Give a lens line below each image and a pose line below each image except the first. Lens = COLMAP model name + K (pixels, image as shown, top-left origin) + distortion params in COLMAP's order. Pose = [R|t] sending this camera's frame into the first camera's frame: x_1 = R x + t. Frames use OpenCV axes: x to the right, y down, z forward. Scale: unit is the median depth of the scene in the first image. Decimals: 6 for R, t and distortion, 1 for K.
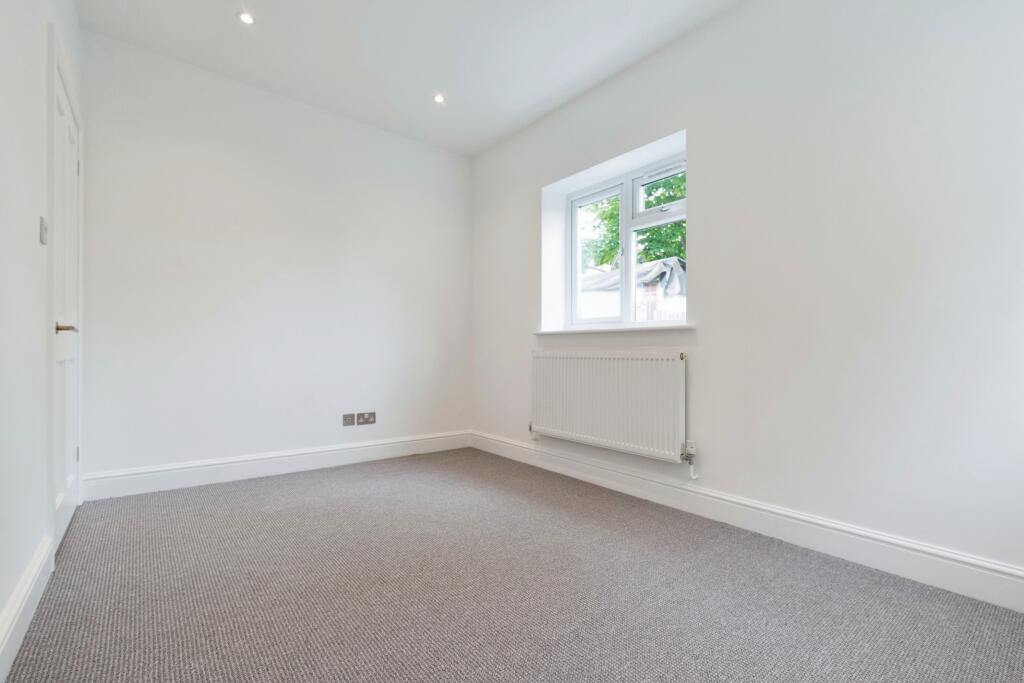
lens RADIAL K [[455.3, 0, 511.0], [0, 455.3, 335.4], [0, 0, 1]] dist [0.000542, 0.000280]
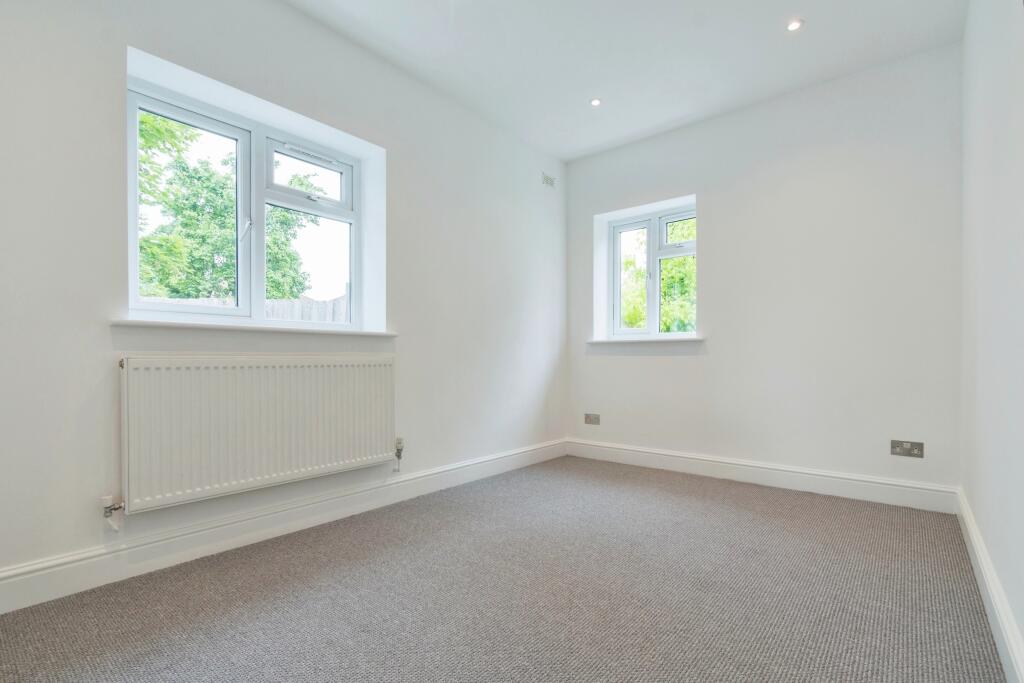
lens RADIAL K [[449.3, 0, 511.1], [0, 449.3, 355.8], [0, 0, 1]] dist [-0.000653, -0.000116]
pose [[-0.168222, 0.003827, 0.985742, -0.594818], [-0.032925, 0.999413, -0.009499, 0.027410], [-0.985199, -0.034054, -0.167997, 0.747424]]
